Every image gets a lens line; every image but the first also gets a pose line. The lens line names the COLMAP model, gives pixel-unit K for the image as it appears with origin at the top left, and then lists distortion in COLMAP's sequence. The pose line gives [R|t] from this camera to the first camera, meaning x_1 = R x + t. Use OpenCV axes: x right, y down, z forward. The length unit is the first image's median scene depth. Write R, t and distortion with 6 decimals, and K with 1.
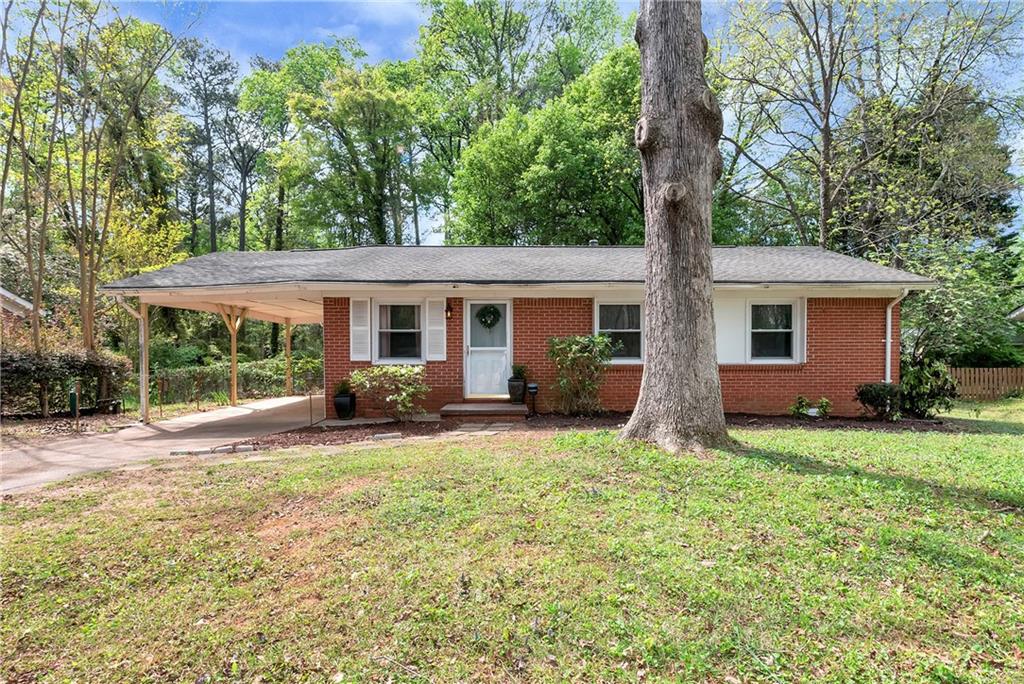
lens RADIAL K [[555.2, 0, 518.4], [0, 555.2, 351.4], [0, 0, 1]] dist [0.004892, 0.000170]
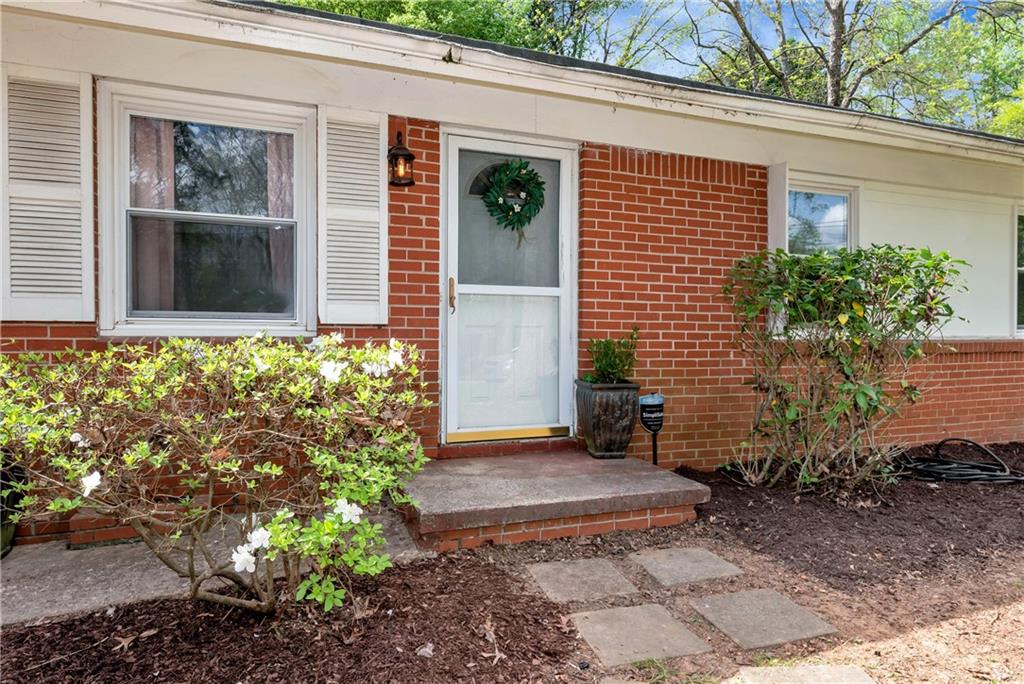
lens RADIAL K [[616.0, 0, 512.5], [0, 616.0, 336.1], [0, 0, 1]] dist [0.007829, -0.001287]
pose [[0.939487, 0.005522, 0.342539, -0.180189], [-0.010600, 0.999860, 0.012955, 0.017786], [-0.342420, -0.015802, 0.939414, 0.656978]]
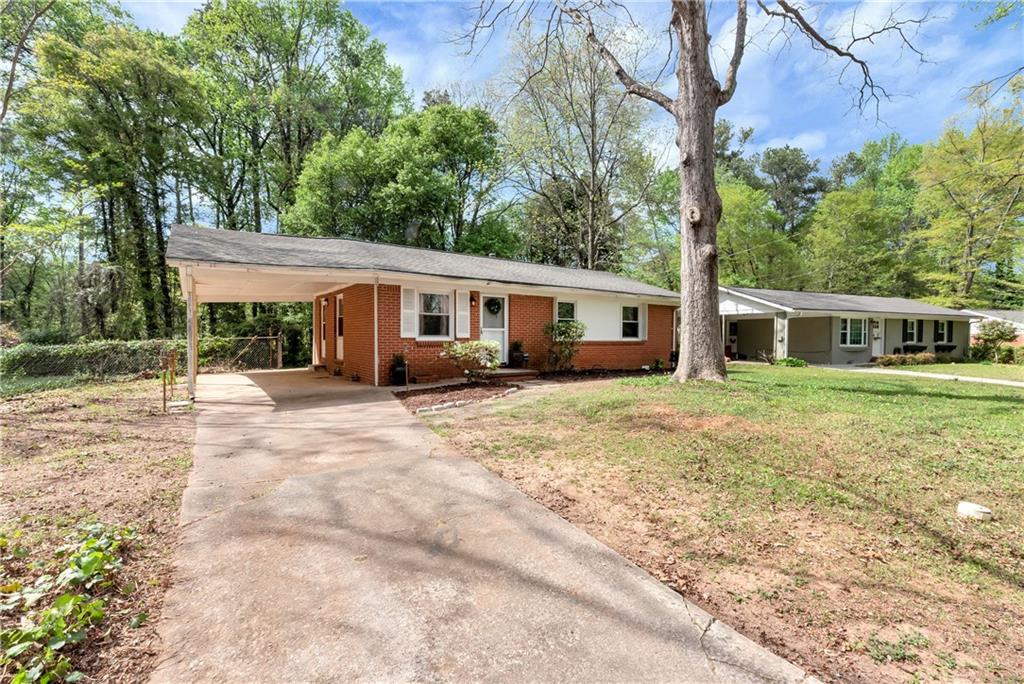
lens RADIAL K [[443.4, 0, 509.3], [0, 443.4, 337.9], [0, 0, 1]] dist [-0.001784, 0.000072]
pose [[0.830612, 0.005441, 0.556825, -0.641320], [-0.009460, 0.999946, 0.004340, 0.011166], [-0.556772, -0.008873, 0.830618, 0.059229]]
